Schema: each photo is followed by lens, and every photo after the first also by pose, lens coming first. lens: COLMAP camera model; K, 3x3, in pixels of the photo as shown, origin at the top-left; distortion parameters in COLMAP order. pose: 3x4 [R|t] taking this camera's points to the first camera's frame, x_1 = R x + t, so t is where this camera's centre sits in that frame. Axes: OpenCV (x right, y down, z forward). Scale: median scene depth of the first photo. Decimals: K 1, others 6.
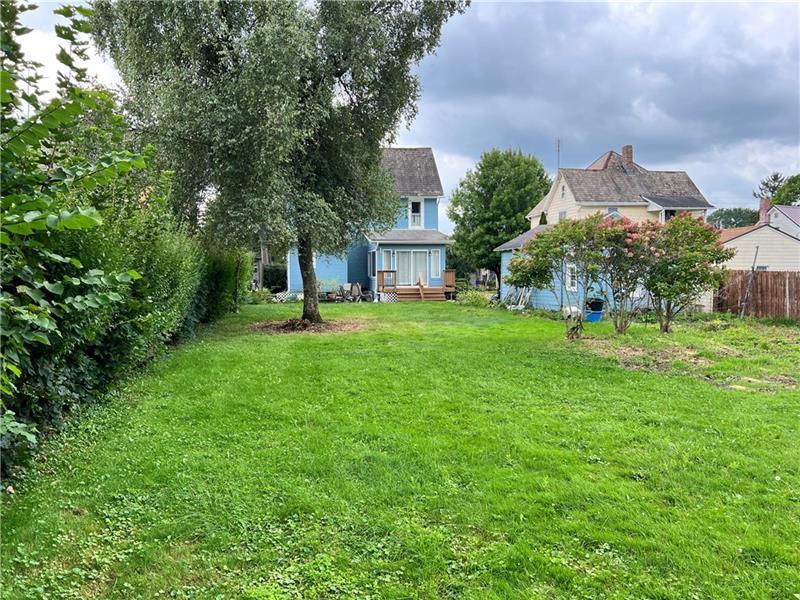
lens RADIAL K [[594.4, 0, 400.0], [0, 594.4, 300.0], [0, 0, 1]] dist [0.099522, -0.132119]
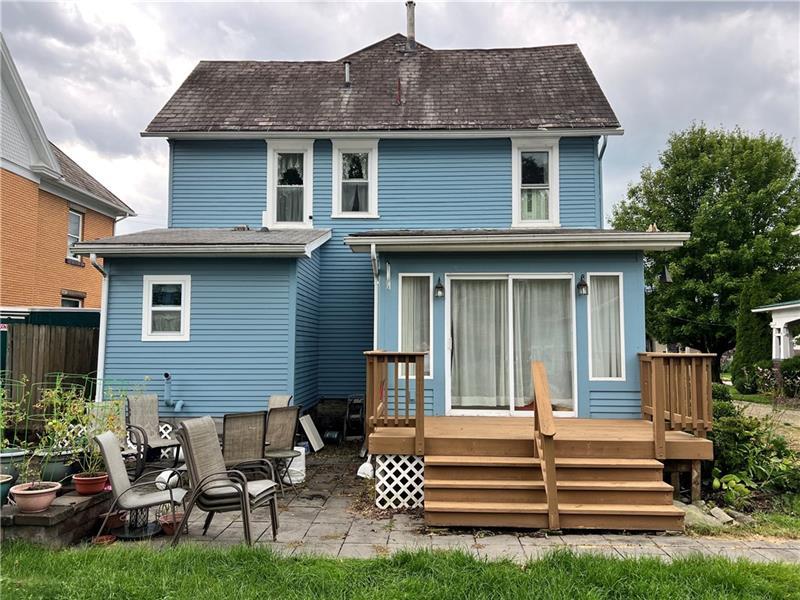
lens RADIAL K [[594.4, 0, 400.0], [0, 594.4, 300.0], [0, 0, 1]] dist [0.099522, -0.132119]
pose [[0.973849, -0.010123, -0.226969, 0.028409], [-0.017444, 0.992726, -0.119124, -0.035733], [0.226524, 0.119968, 0.966589, 0.644494]]
